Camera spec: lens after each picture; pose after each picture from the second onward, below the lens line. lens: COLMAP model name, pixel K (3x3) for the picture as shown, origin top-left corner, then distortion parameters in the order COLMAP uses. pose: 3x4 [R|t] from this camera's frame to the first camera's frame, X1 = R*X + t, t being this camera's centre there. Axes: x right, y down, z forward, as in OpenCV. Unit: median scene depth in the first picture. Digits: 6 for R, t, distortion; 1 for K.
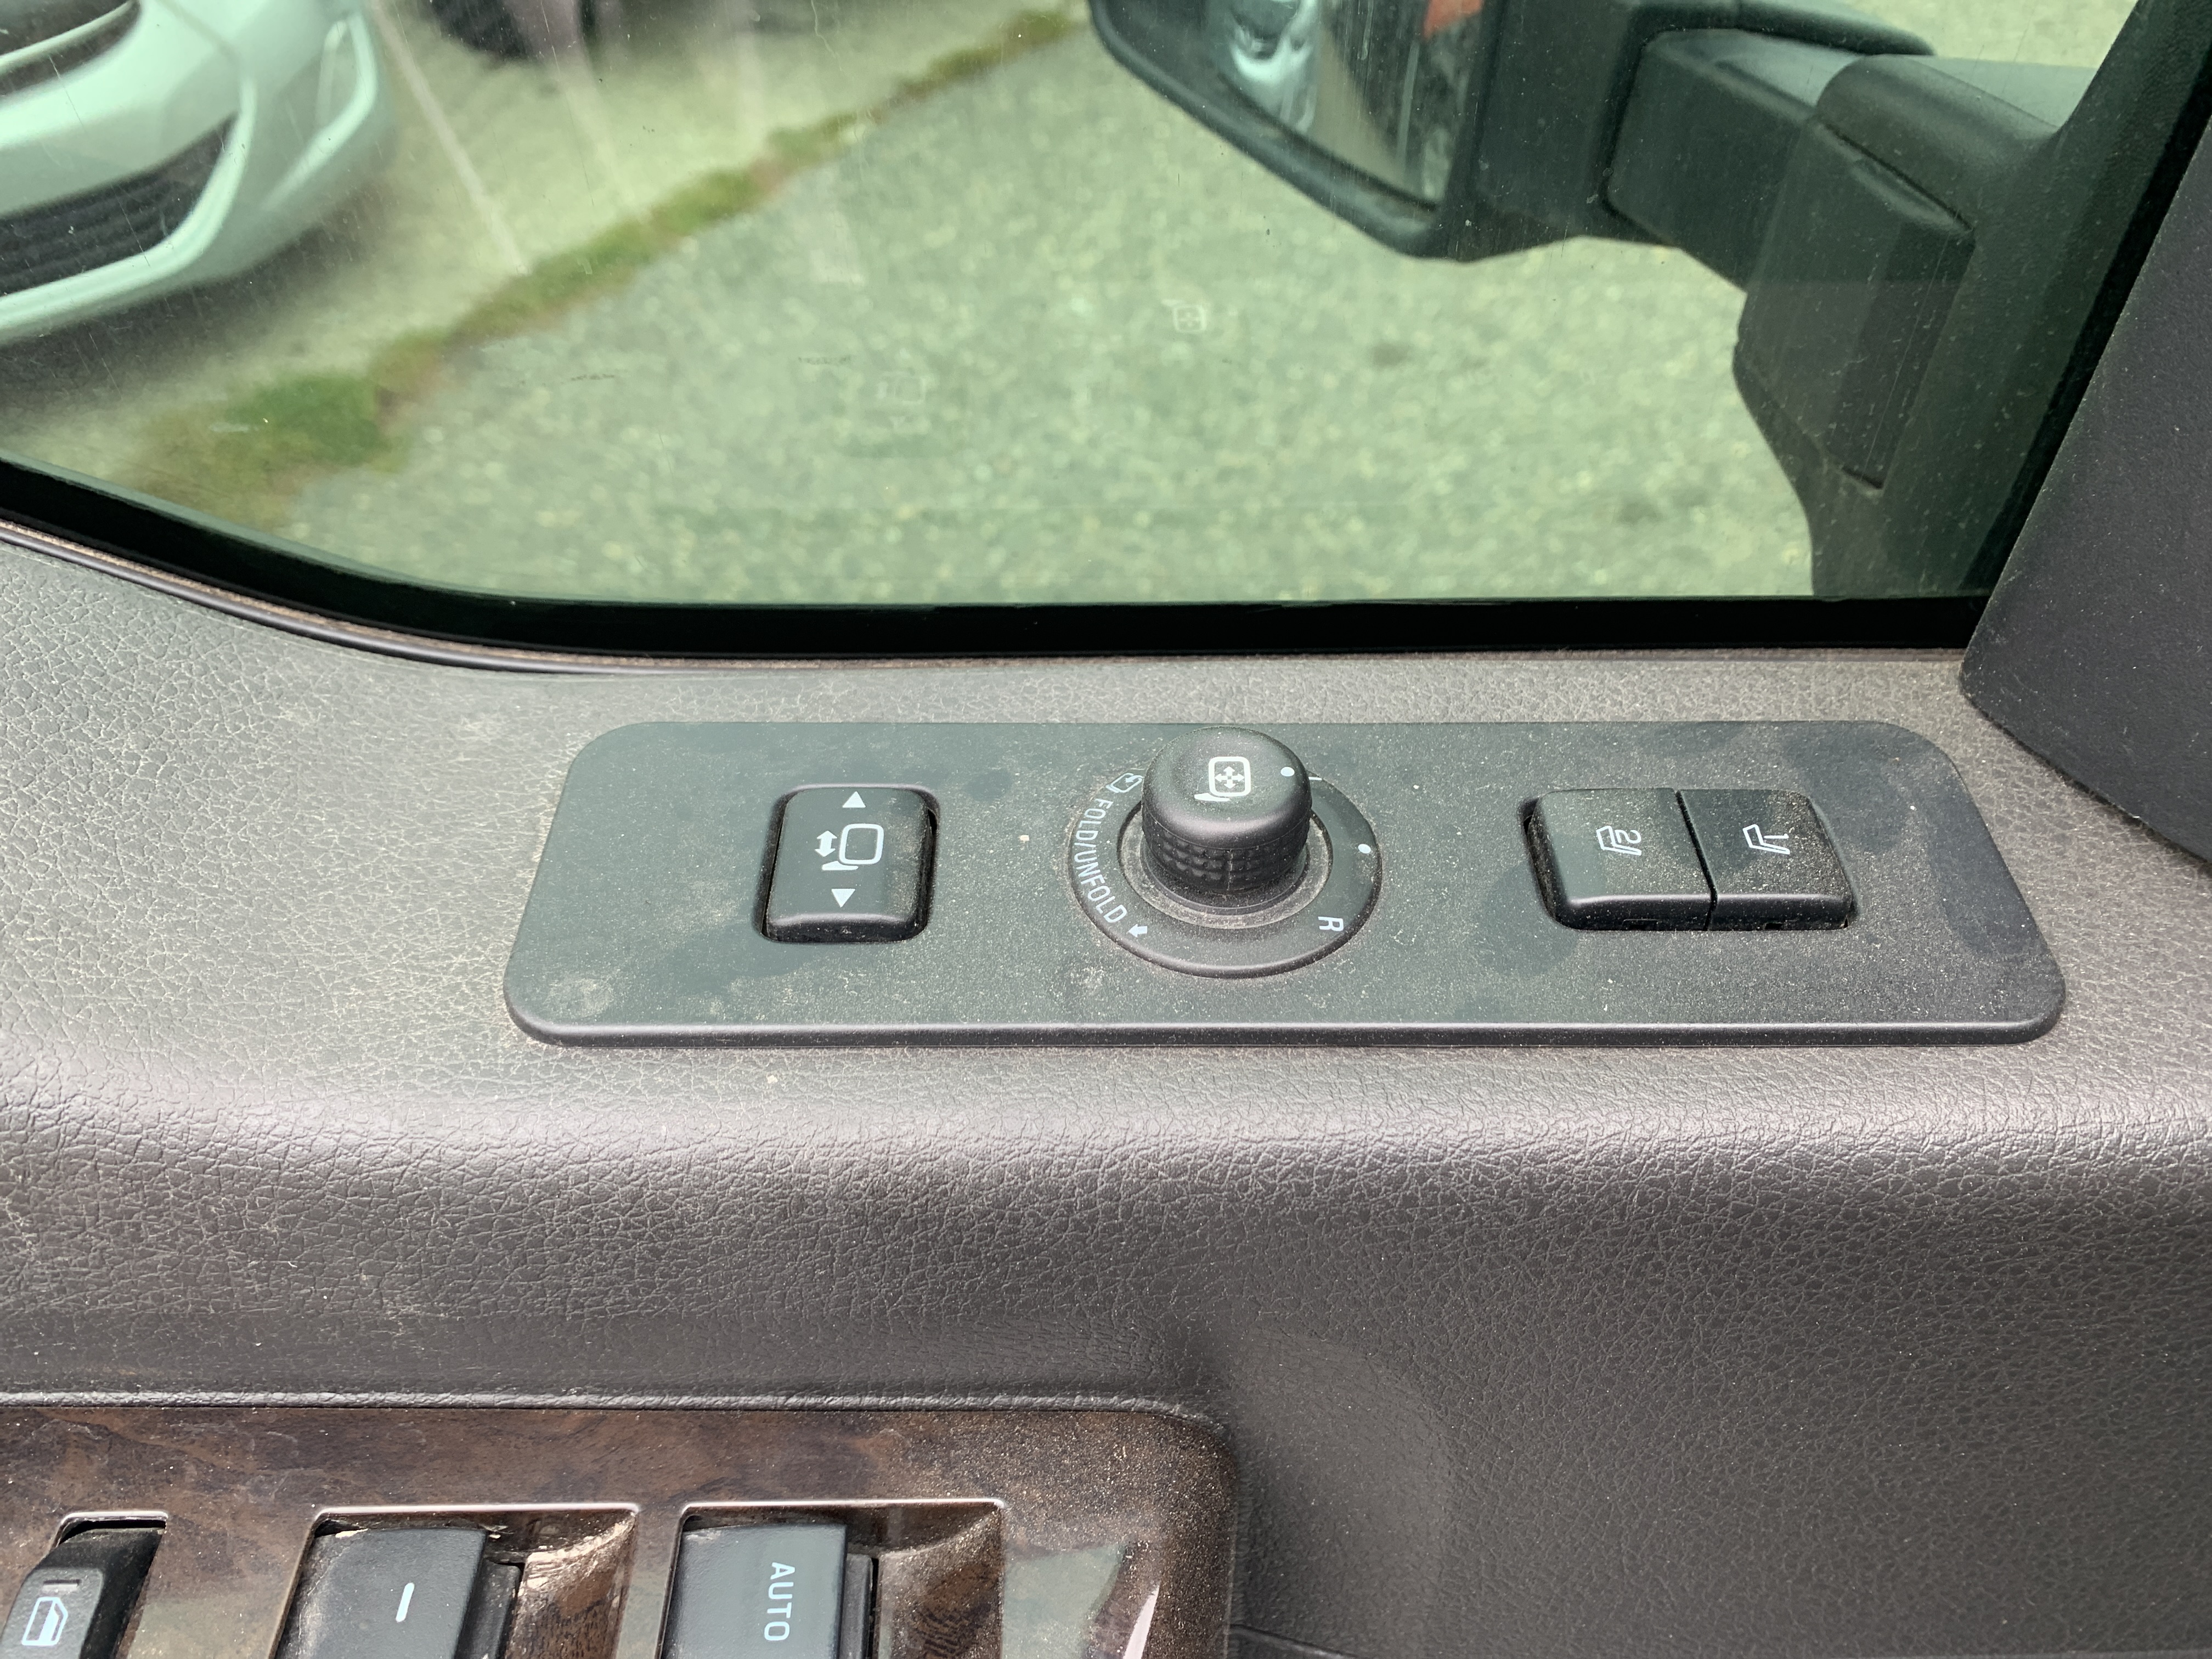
lens RADIAL K [[1671.1, 0, 1112.5], [0, 1671.1, 834.4], [0, 0, 1]] dist [0.041217, -0.049636]
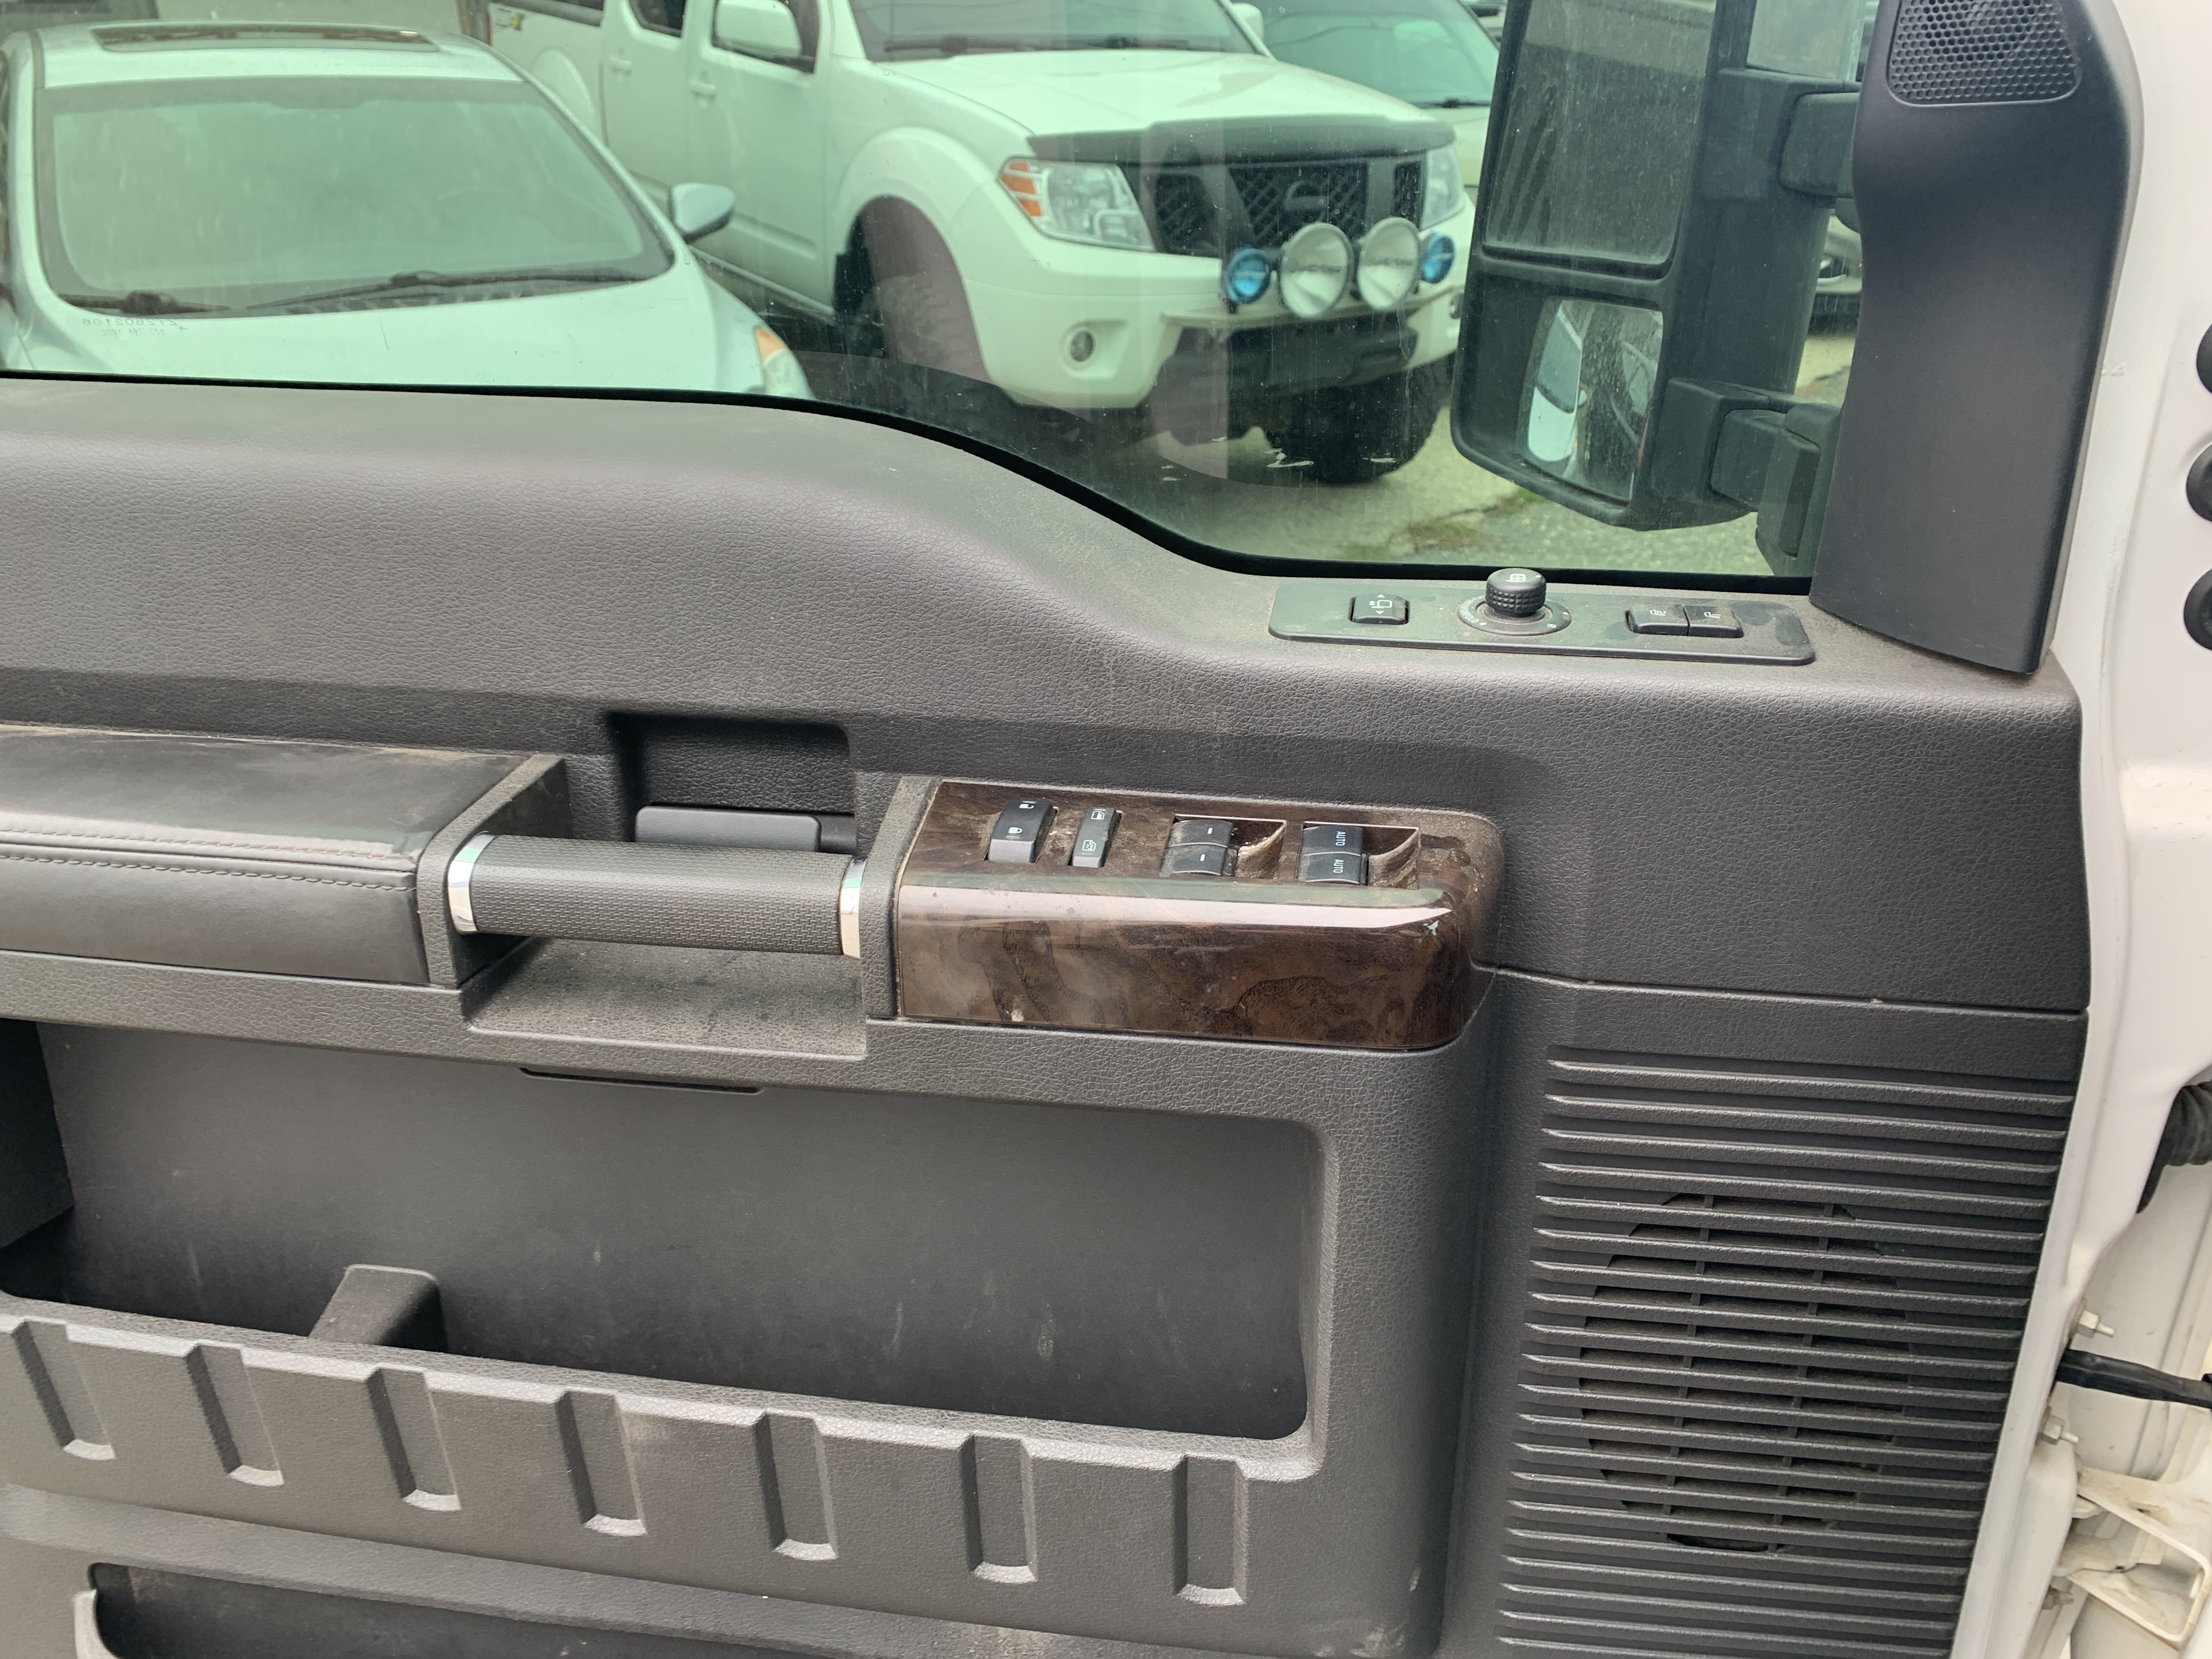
lens RADIAL K [[1671.1, 0, 1104.9], [0, 1671.1, 829.4], [0, 0, 1]] dist [0.041217, -0.049636]
pose [[0.983368, 0.067468, -0.168628, -0.109264], [-0.113494, 0.953118, -0.280507, 1.215511], [0.141797, 0.294980, 0.944923, -1.648448]]
